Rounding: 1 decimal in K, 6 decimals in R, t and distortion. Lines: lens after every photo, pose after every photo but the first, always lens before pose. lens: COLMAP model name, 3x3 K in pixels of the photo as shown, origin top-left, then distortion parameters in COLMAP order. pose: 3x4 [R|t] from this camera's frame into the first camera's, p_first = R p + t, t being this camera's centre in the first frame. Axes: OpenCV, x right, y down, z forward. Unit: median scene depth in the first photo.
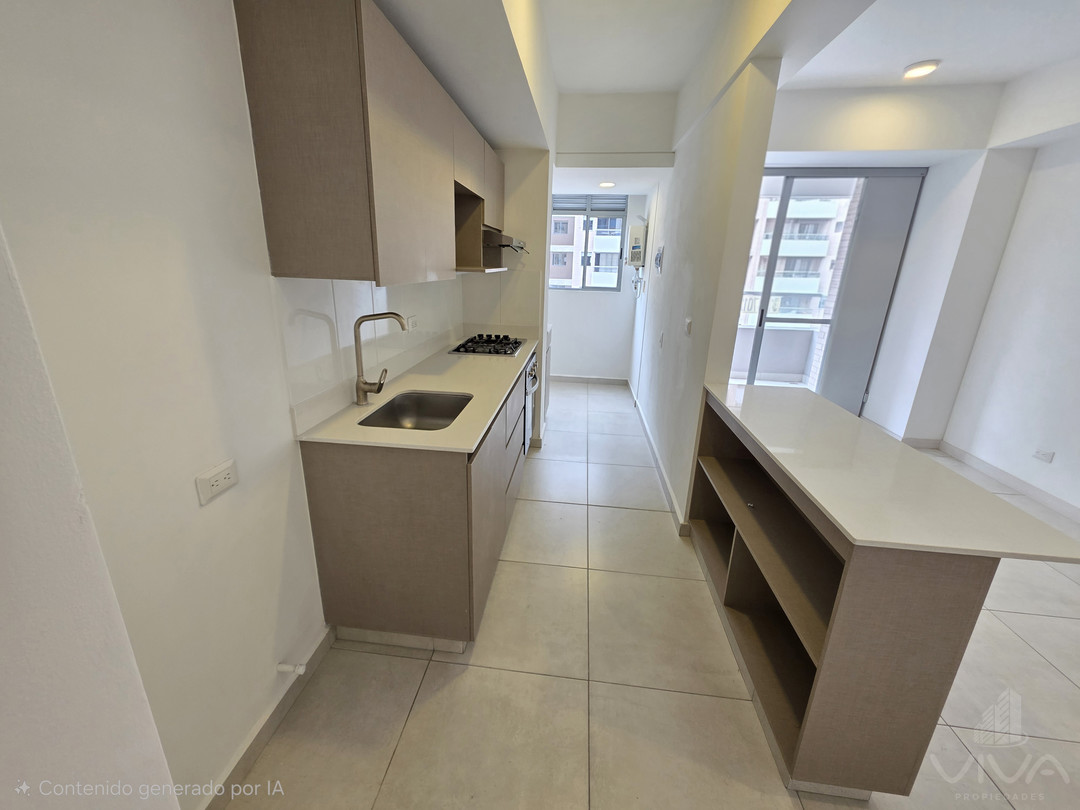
lens RADIAL K [[431.8, 0, 532.7], [0, 431.8, 391.3], [0, 0, 1]] dist [0.001863, 0.000459]
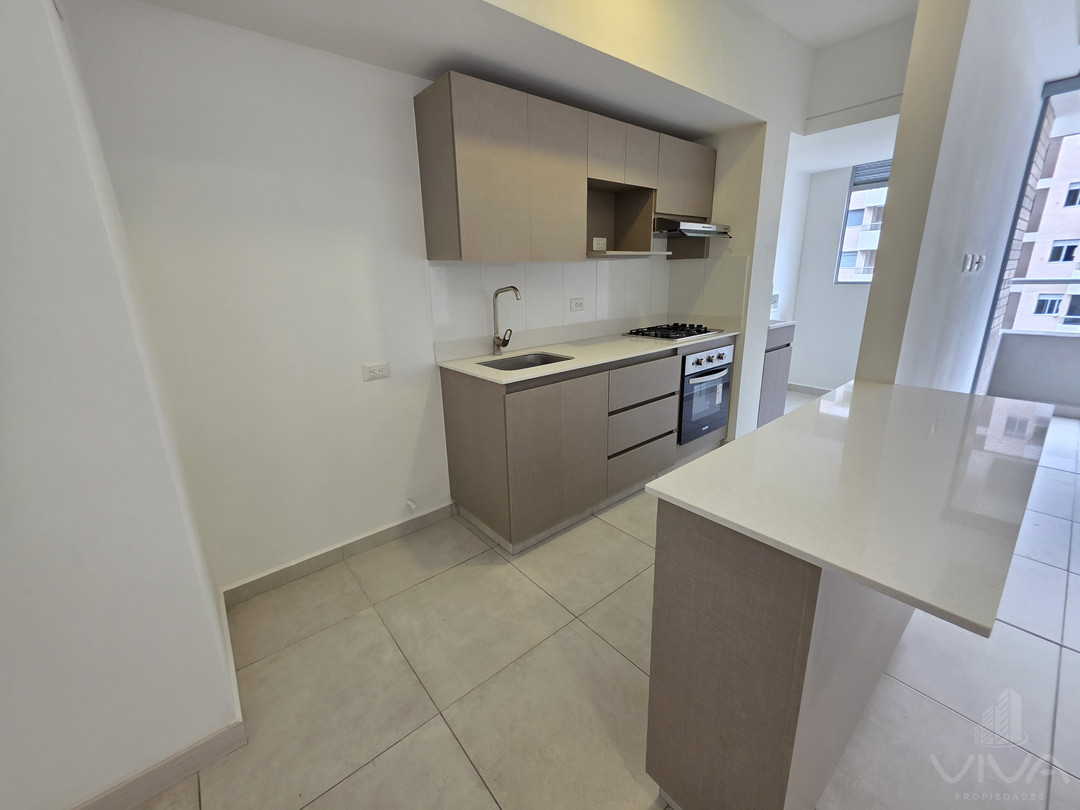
lens RADIAL K [[433.5, 0, 528.9], [0, 433.5, 390.9], [0, 0, 1]] dist [0.001649, -0.000008]
pose [[0.714110, 0.137740, -0.686349, 0.397136], [-0.157104, 0.986975, 0.034614, 0.049458], [0.682177, 0.083110, 0.726448, 0.044970]]
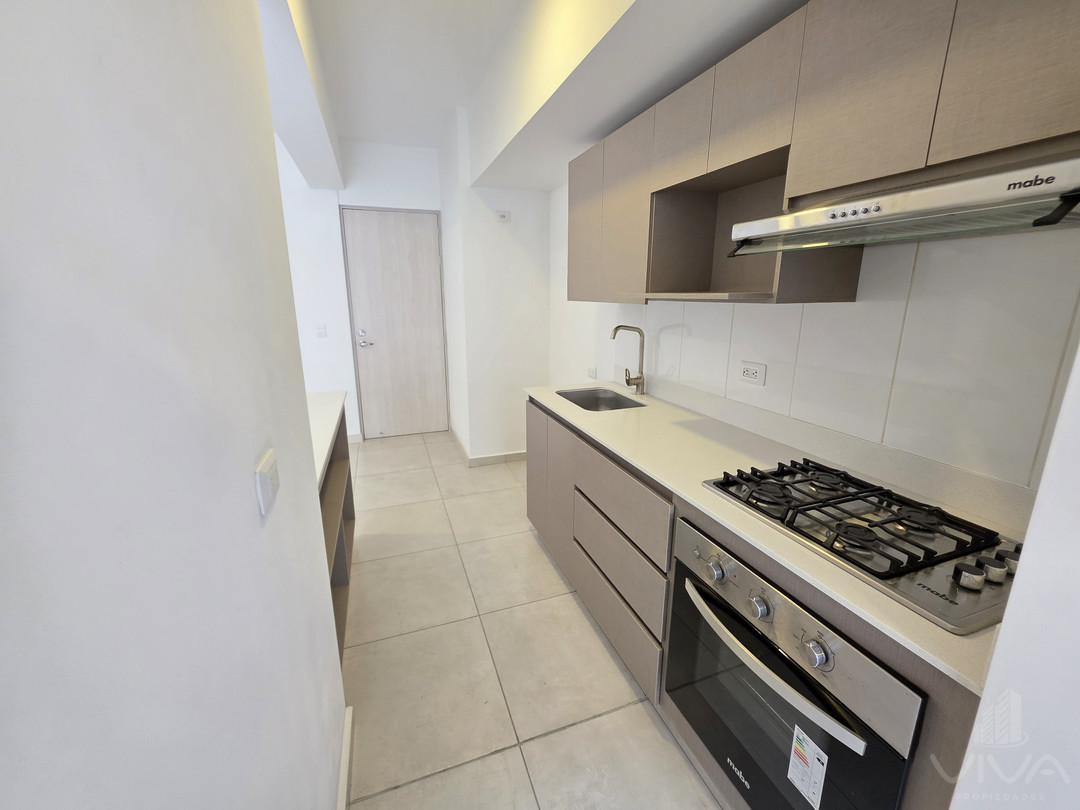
lens RADIAL K [[431.8, 0, 532.7], [0, 431.8, 391.3], [0, 0, 1]] dist [0.001863, 0.000459]
pose [[-0.897512, 0.078636, -0.433922, 0.292579], [-0.143244, 0.878631, 0.455510, -0.330361], [0.417077, 0.470982, -0.777318, 1.164751]]
